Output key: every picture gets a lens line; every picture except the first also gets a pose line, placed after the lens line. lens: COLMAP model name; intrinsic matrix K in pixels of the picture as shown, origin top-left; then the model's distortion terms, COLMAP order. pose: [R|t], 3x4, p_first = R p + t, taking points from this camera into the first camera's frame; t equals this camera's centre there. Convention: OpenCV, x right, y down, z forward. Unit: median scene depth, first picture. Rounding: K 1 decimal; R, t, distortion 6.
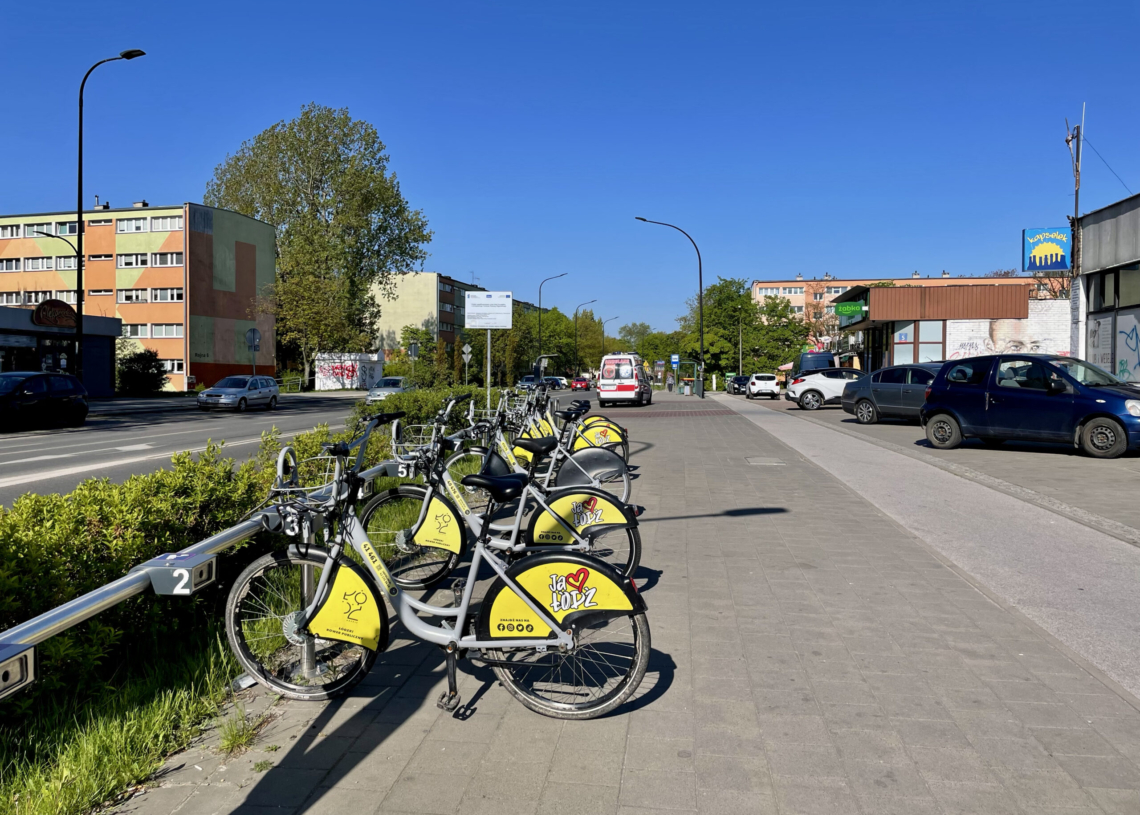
lens RADIAL K [[883.1, 0, 569.6], [0, 883.1, 411.5], [0, 0, 1]] dist [0.001851, -0.003487]
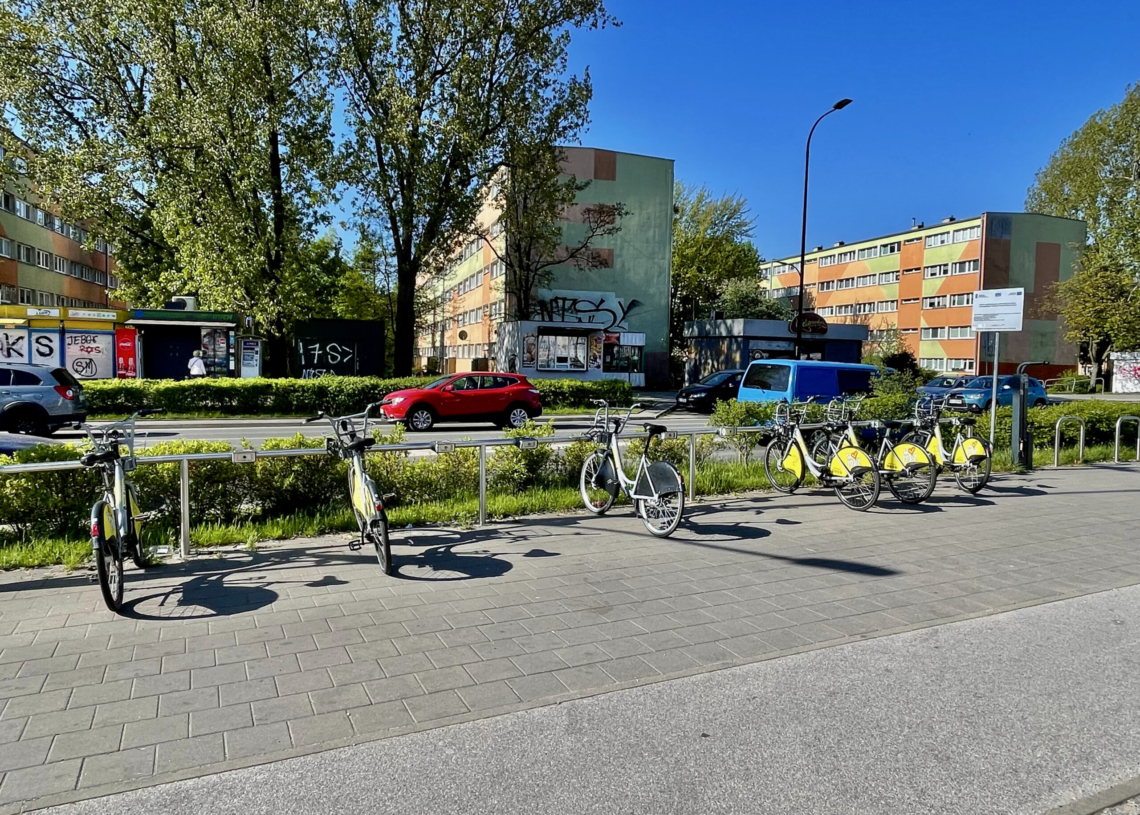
lens RADIAL K [[799.1, 0, 572.0], [0, 799.1, 404.8], [0, 0, 1]] dist [-0.031819, -0.003316]
pose [[0.520892, 0.050844, -0.852107, 0.133973], [-0.048638, 0.998371, 0.029840, -0.008146], [0.852236, 0.025901, 0.522516, 0.079051]]
